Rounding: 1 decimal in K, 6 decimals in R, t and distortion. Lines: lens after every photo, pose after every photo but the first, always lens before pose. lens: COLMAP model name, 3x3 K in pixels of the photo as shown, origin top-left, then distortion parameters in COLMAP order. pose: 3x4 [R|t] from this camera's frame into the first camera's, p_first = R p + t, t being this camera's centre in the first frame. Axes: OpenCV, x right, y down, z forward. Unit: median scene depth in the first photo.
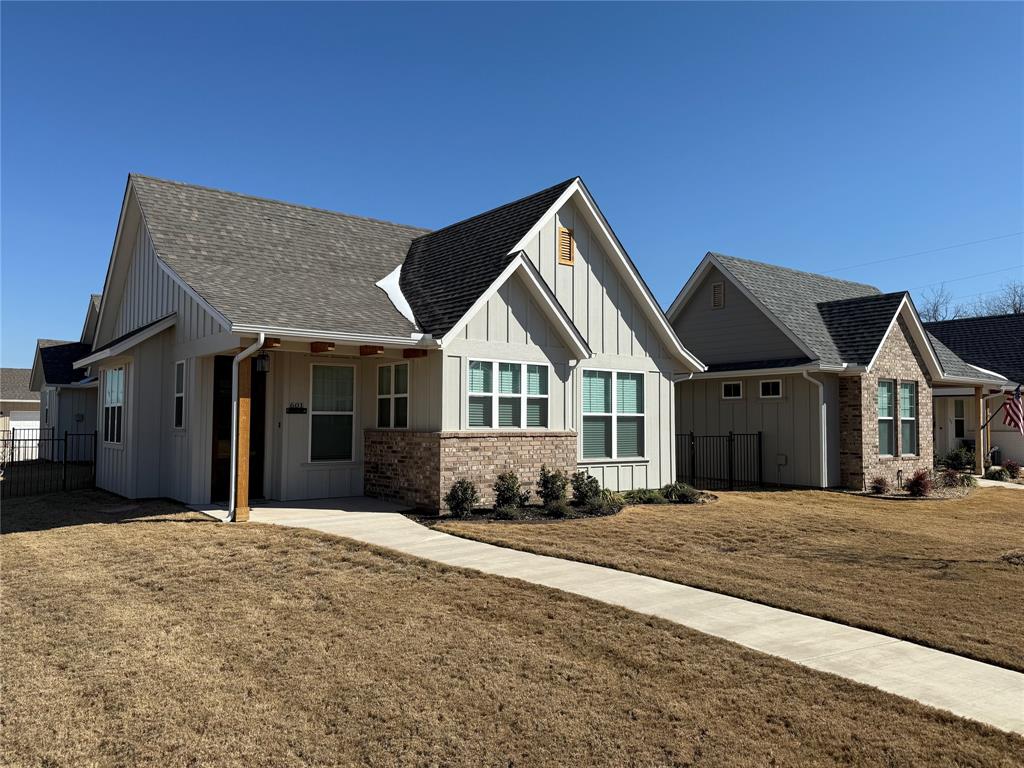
lens RADIAL K [[769.0, 0, 513.4], [0, 769.0, 385.4], [0, 0, 1]] dist [0.095189, -0.001285]
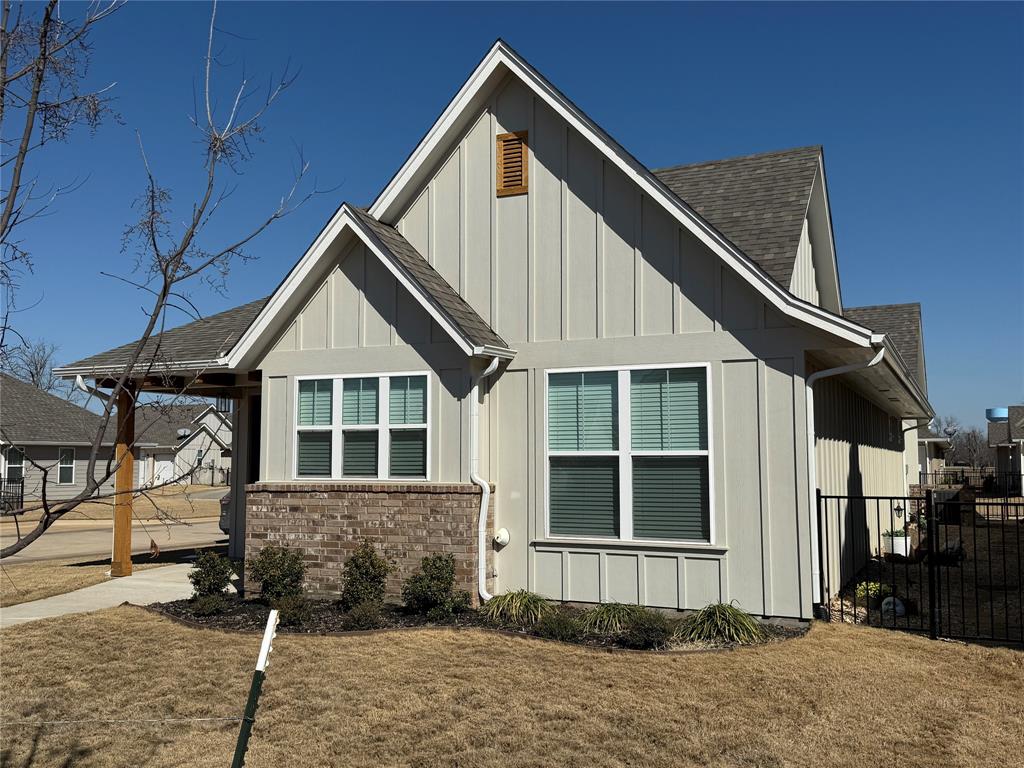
lens RADIAL K [[999.6, 0, 504.7], [0, 999.6, 395.2], [0, 0, 1]] dist [0.128108, 0.000000]
pose [[0.454472, -0.072871, -0.887775, 0.770984], [0.041710, 0.997296, -0.060509, 0.040467], [0.889784, -0.009530, 0.456283, 0.696402]]
